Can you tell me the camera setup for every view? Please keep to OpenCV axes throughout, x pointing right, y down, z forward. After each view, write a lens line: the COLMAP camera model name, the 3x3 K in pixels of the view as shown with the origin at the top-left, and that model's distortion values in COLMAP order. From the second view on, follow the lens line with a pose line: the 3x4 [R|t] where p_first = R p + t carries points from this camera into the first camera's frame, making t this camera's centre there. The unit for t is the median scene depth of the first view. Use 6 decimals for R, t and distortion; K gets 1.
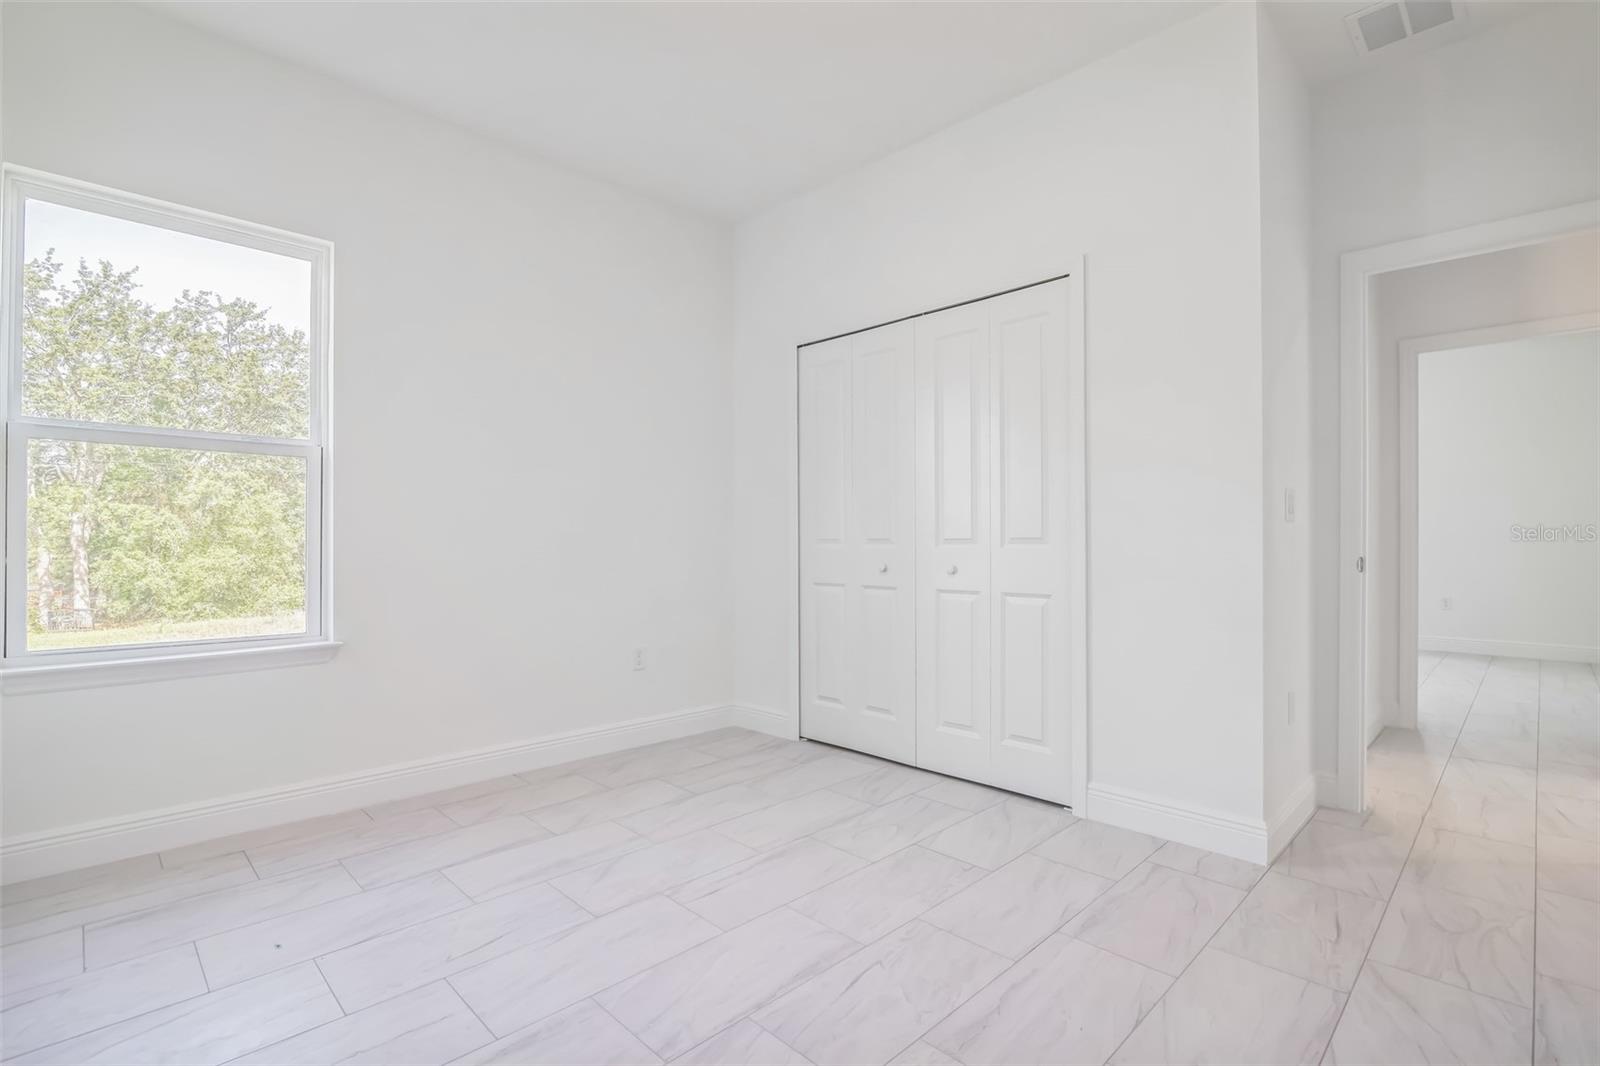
lens RADIAL K [[743.1, 0, 793.1], [0, 743.1, 538.9], [0, 0, 1]] dist [-0.009506, -0.001083]
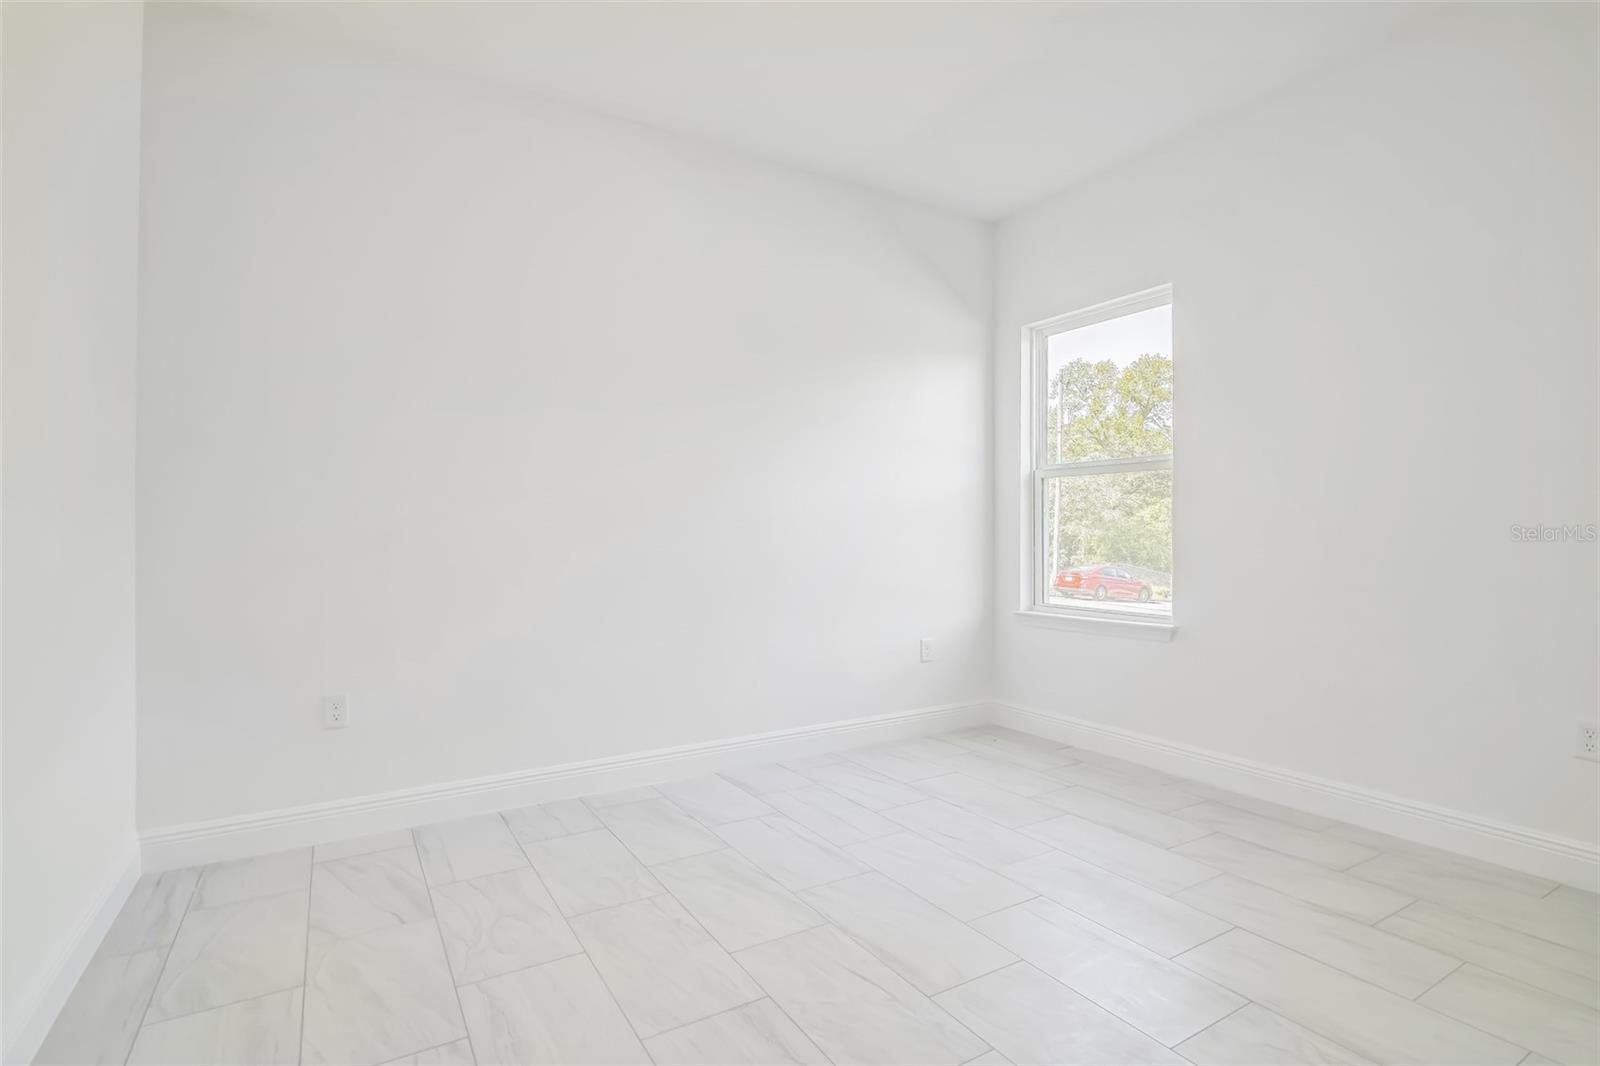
lens RADIAL K [[782.5, 0, 797.5], [0, 782.5, 544.0], [0, 0, 1]] dist [-0.002706, -0.000299]
pose [[-0.235333, 0.006048, -0.971896, 0.749222], [0.004219, 0.999978, 0.005201, 0.005078], [0.971906, -0.002876, -0.235353, 0.774968]]
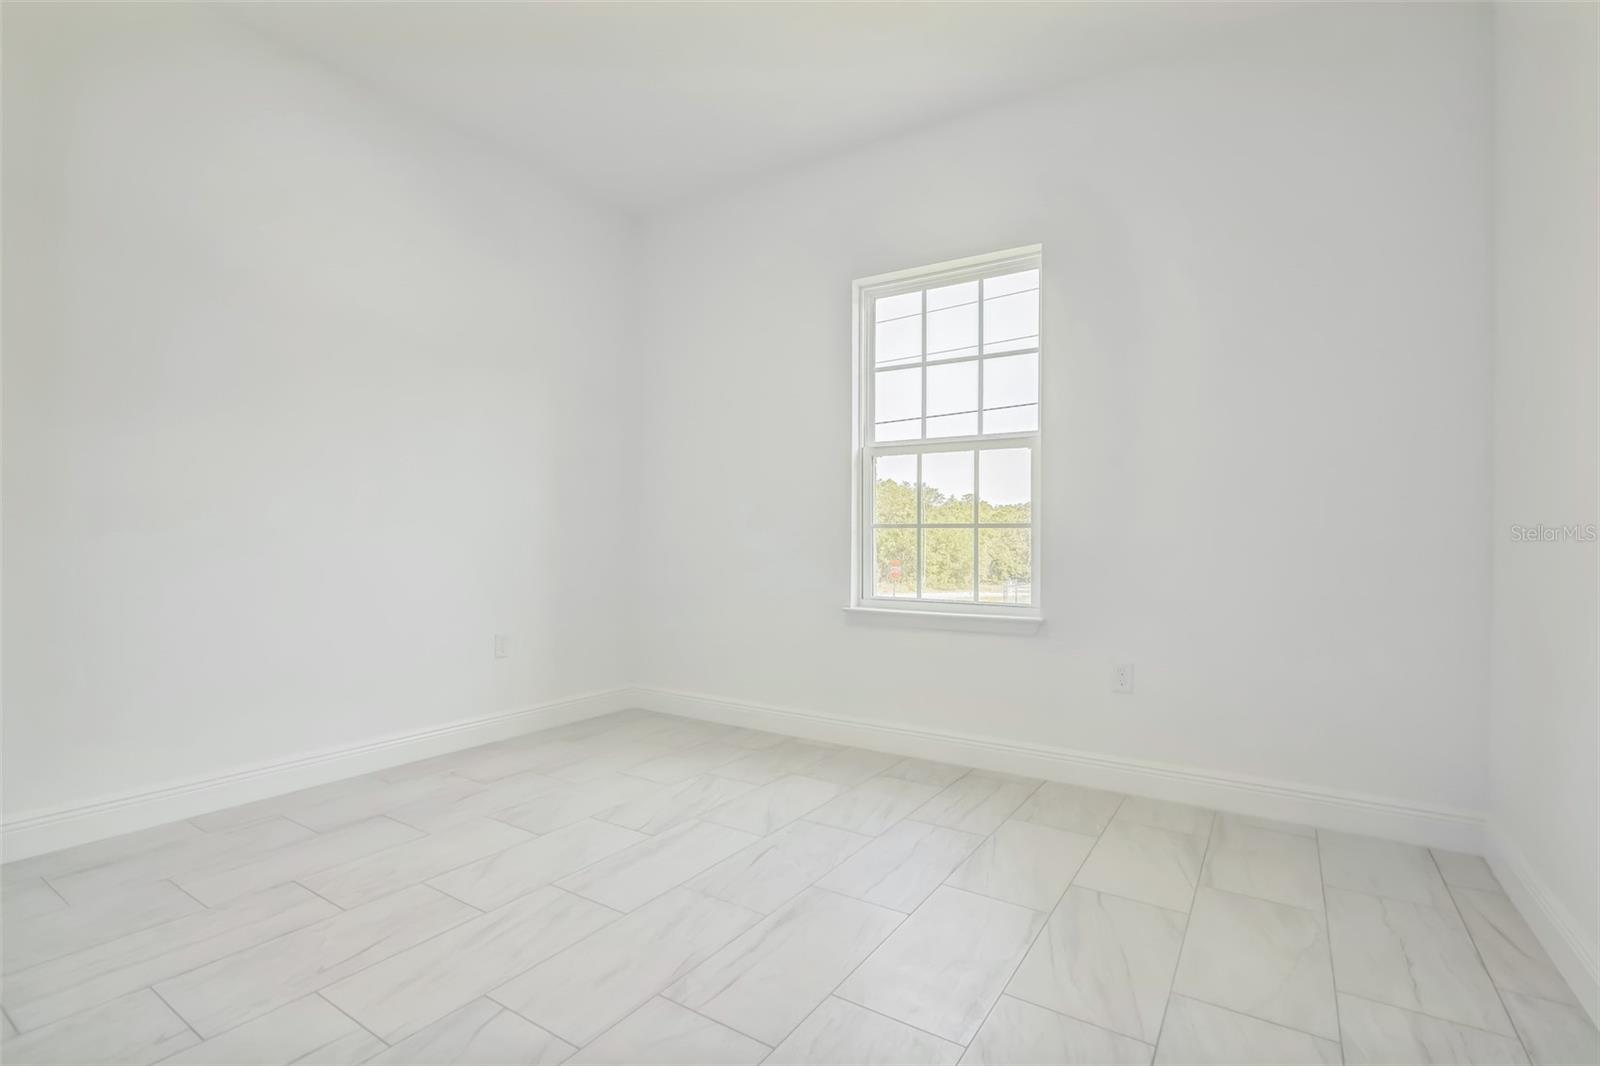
lens RADIAL K [[743.1, 0, 787.6], [0, 743.1, 530.7], [0, 0, 1]] dist [-0.009506, -0.001083]
pose [[0.202358, 0.001455, -0.979311, 0.370815], [0.004742, 0.999986, 0.002466, 0.012832], [0.979300, -0.005143, 0.202348, 0.460403]]
